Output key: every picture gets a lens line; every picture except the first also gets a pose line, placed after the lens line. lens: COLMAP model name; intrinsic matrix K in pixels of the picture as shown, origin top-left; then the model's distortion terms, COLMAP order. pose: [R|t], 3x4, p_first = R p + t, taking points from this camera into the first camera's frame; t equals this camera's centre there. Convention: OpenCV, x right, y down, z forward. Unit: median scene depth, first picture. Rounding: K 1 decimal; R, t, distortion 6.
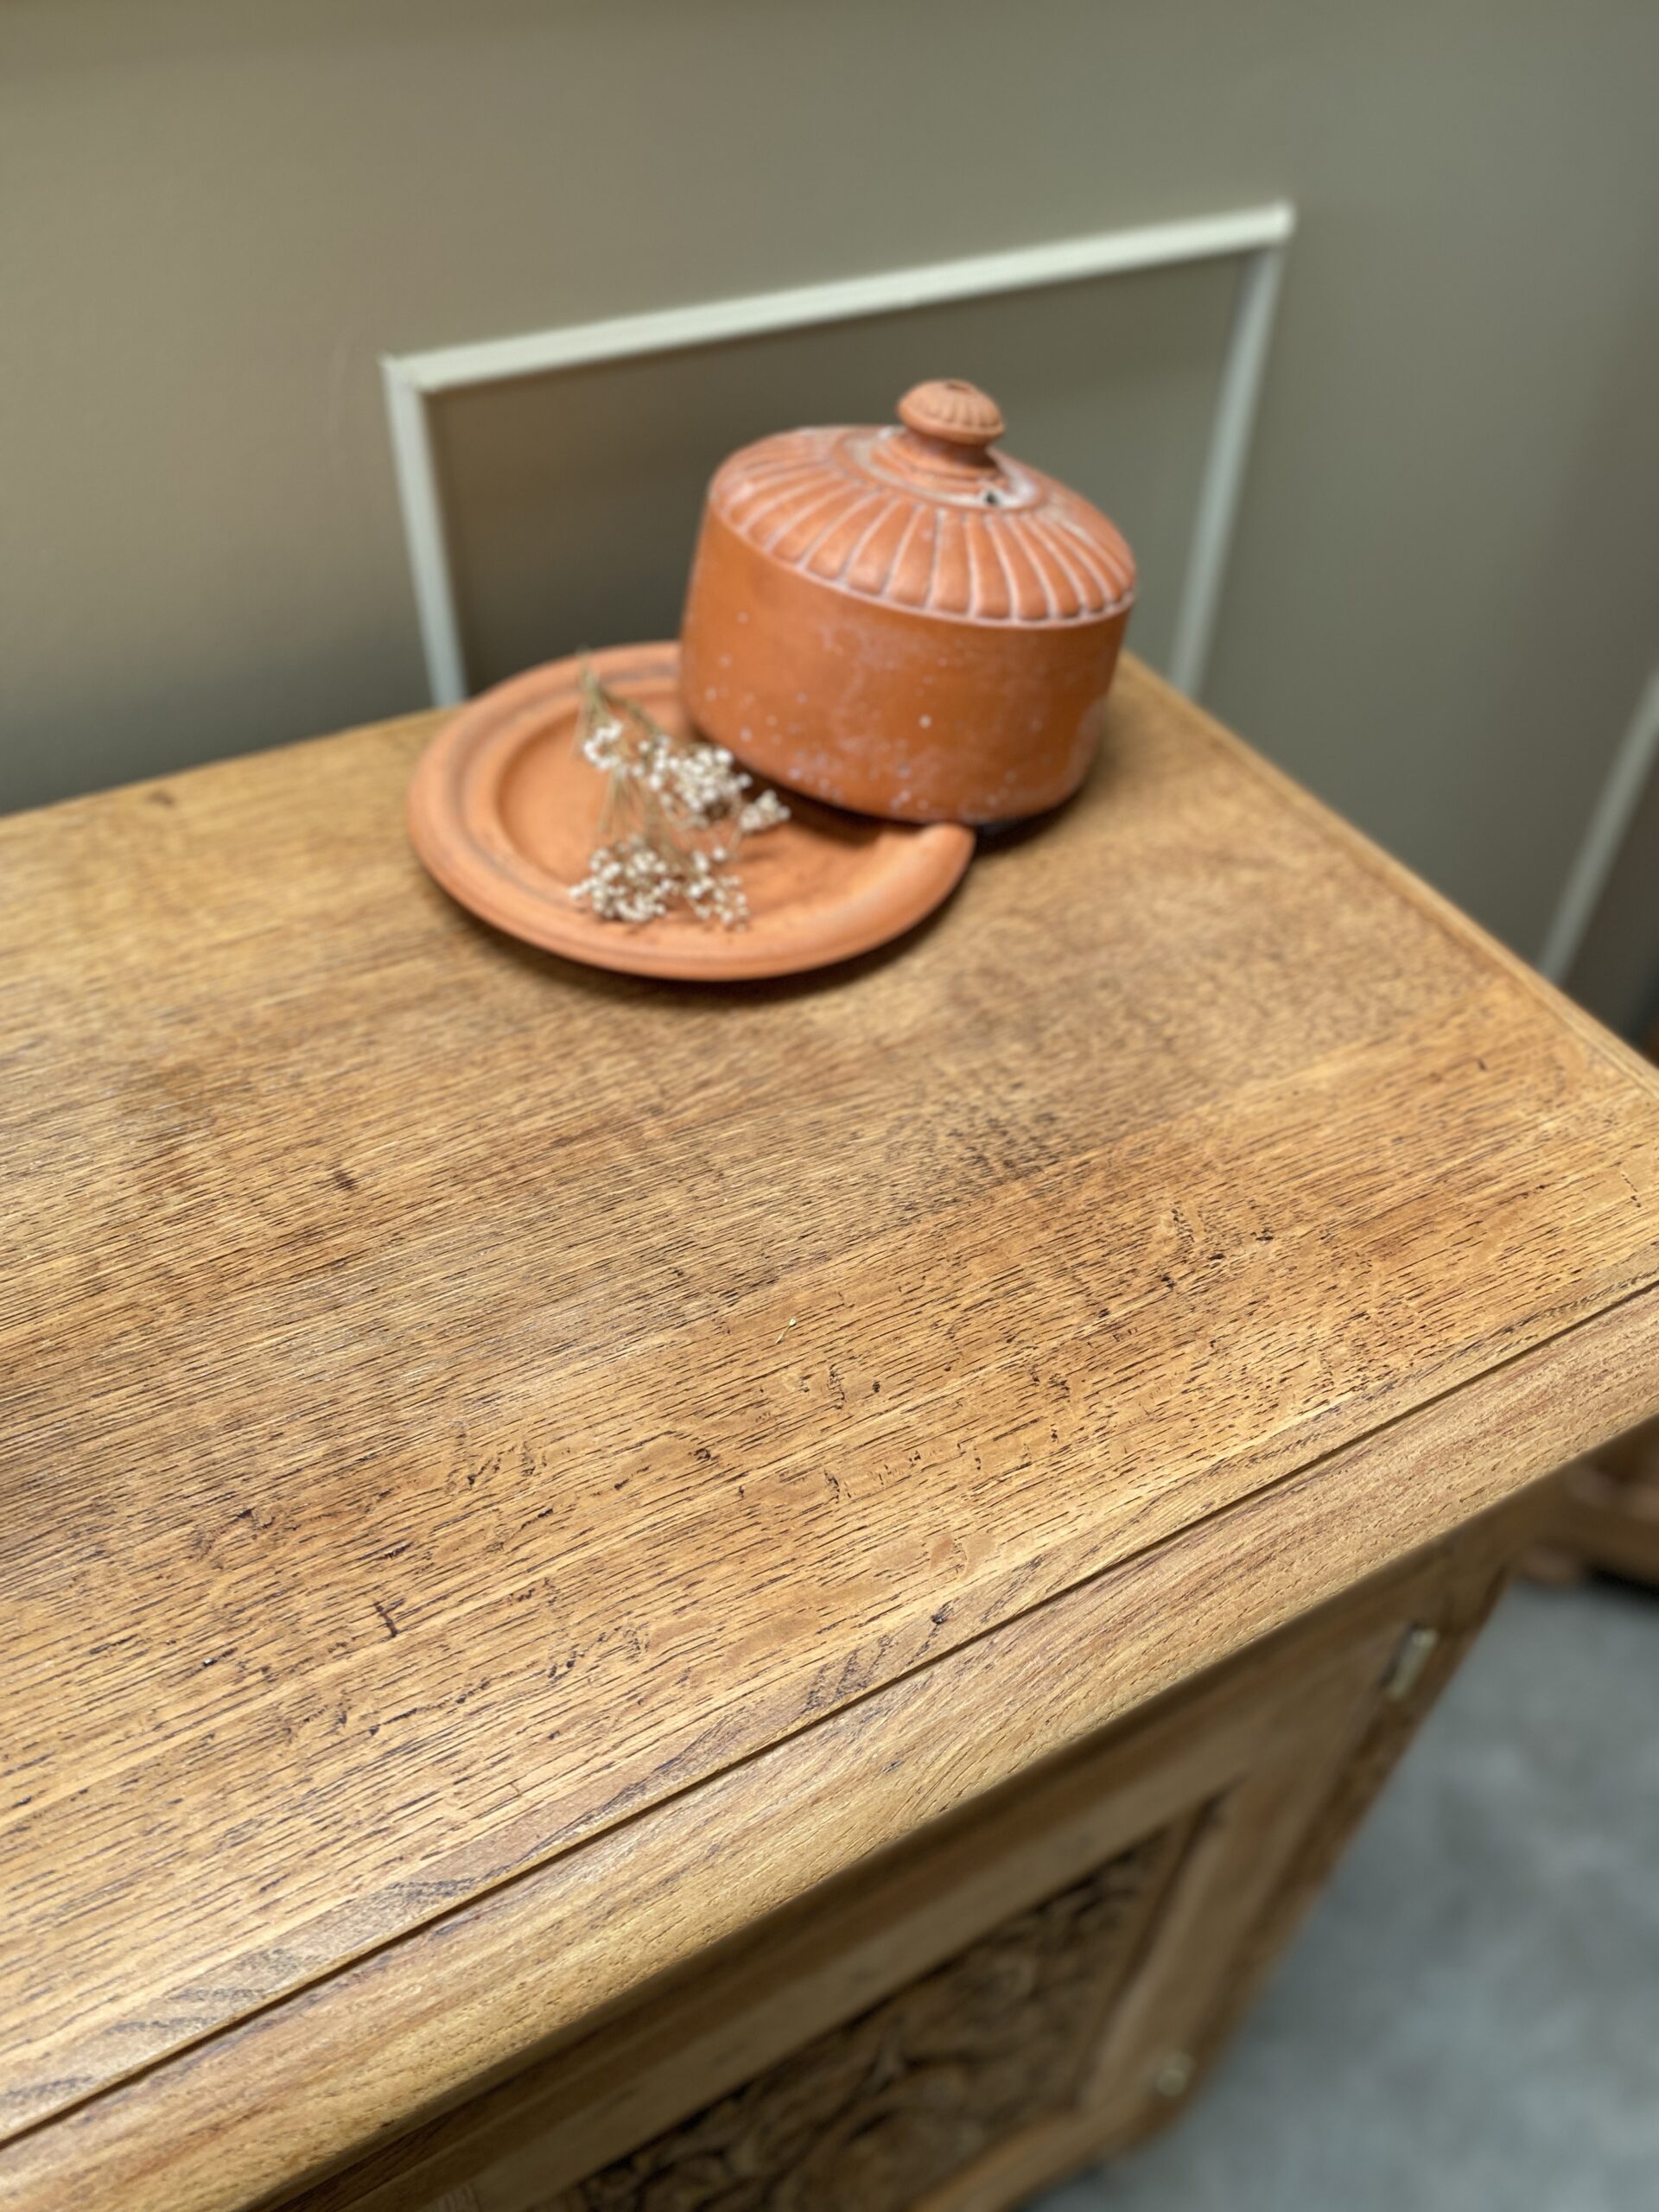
lens RADIAL K [[1691.6, 0, 829.5], [0, 1691.6, 1106.0], [0, 0, 1]] dist [0.036951, -0.001253]
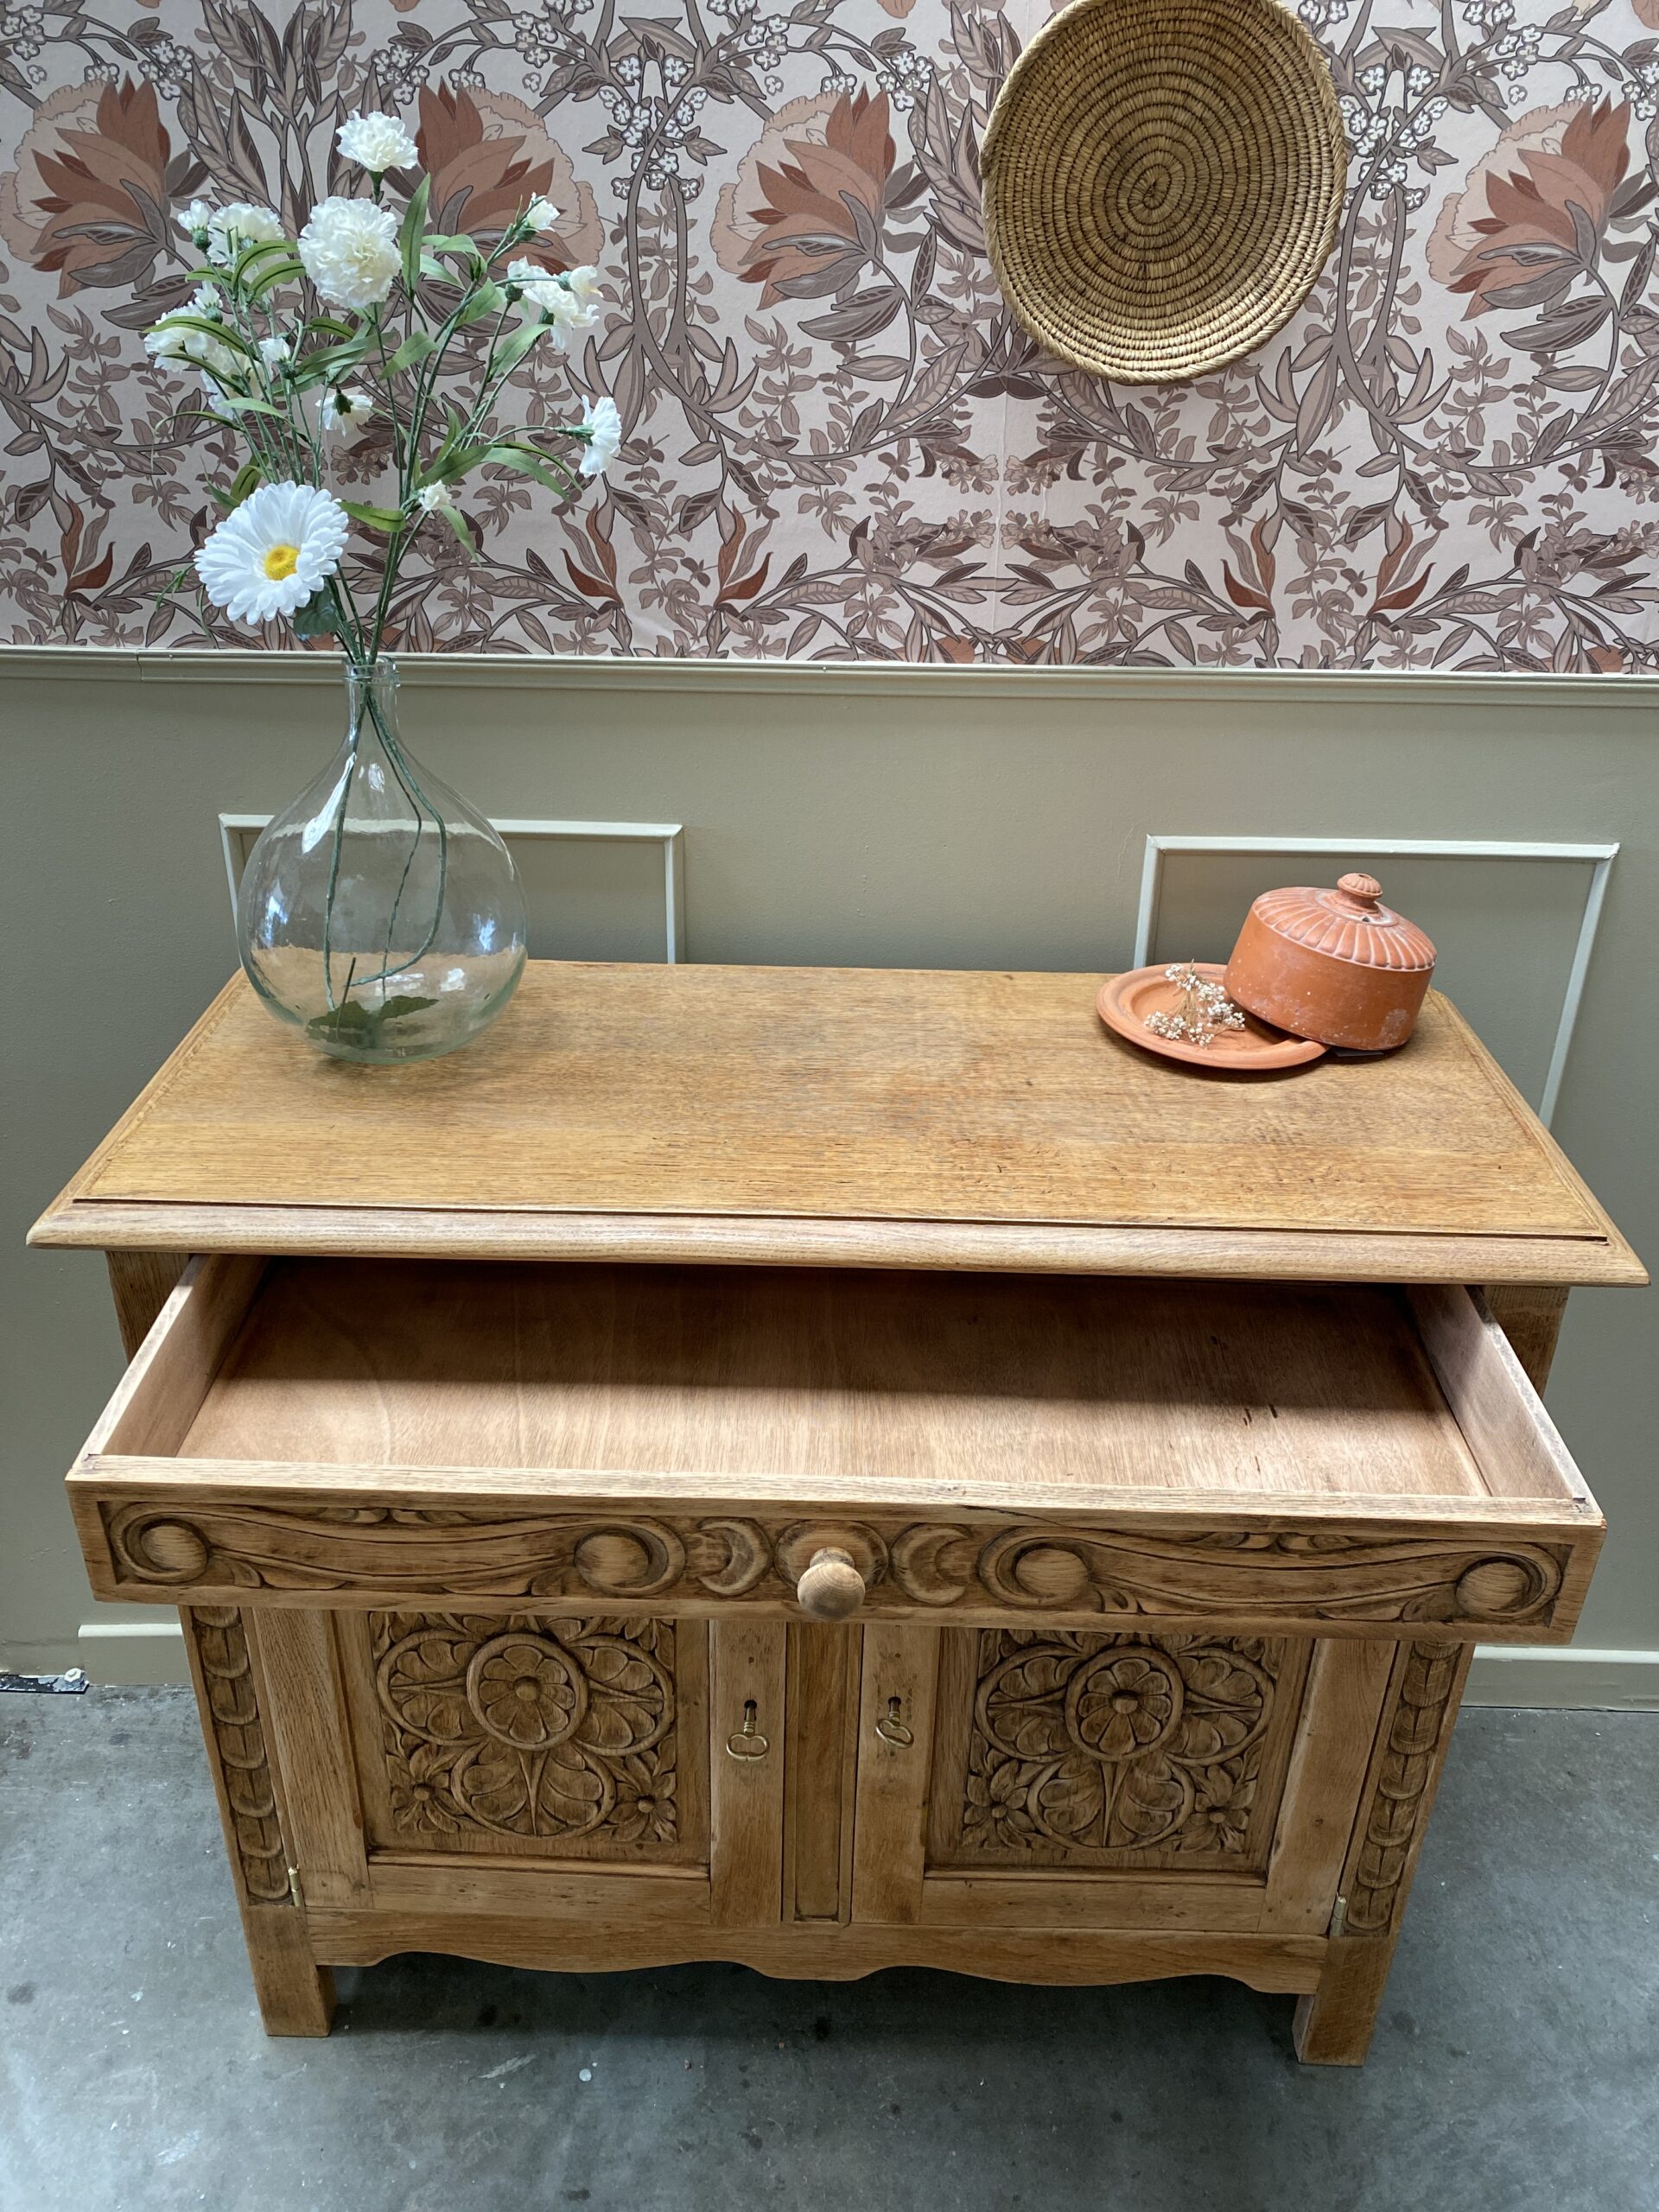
lens RADIAL K [[1672.0, 0, 830.3], [0, 1672.0, 1092.0], [0, 0, 1]] dist [-0.000571, 0.002722]
pose [[0.864980, 0.216373, -0.452760, 0.631552], [-0.346197, 0.910462, -0.226287, 0.742663], [0.363258, 0.352478, 0.862440, -1.377968]]
